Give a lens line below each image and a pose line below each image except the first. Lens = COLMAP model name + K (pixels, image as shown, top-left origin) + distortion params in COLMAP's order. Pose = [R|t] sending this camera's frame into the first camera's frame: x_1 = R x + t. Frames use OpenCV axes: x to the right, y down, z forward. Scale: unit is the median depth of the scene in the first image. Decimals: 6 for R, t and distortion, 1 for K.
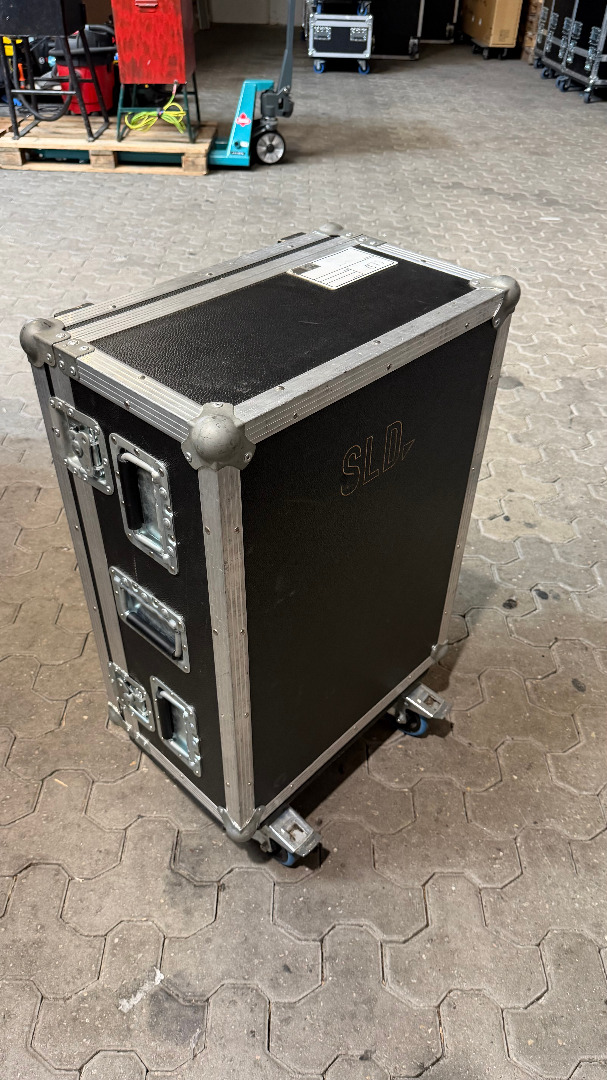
lens RADIAL K [[764.3, 0, 303.5], [0, 764.3, 540.0], [0, 0, 1]] dist [0.001157, -0.001535]
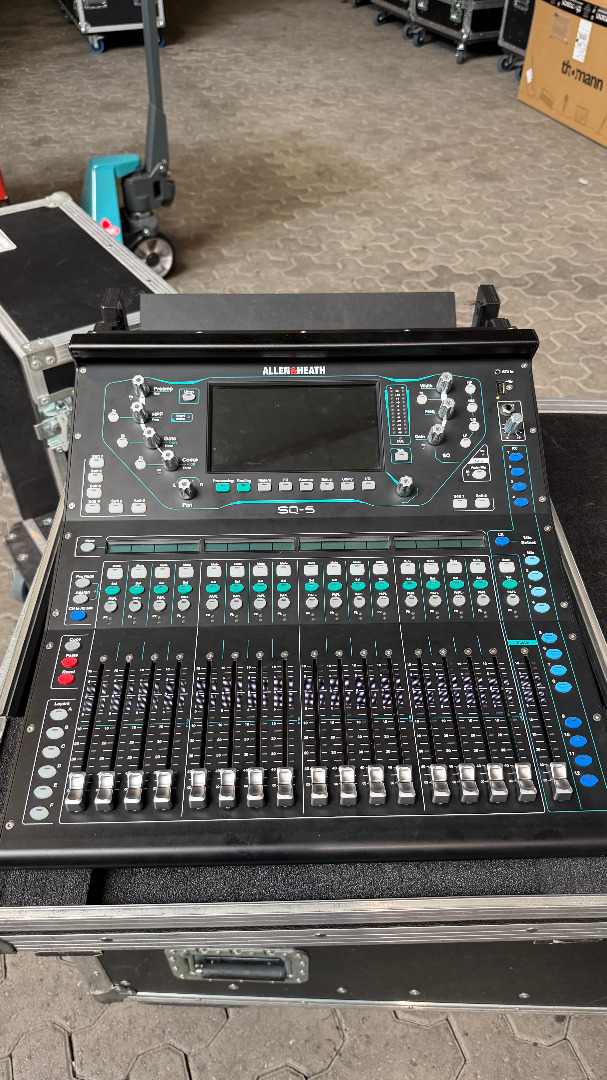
lens RADIAL K [[764.3, 0, 303.5], [0, 764.3, 540.0], [0, 0, 1]] dist [0.001157, -0.001535]
pose [[0.938870, -0.259719, 0.225983, -0.090562], [0.234765, 0.963112, 0.131535, -0.243162], [-0.251809, -0.070441, 0.965210, 0.246447]]
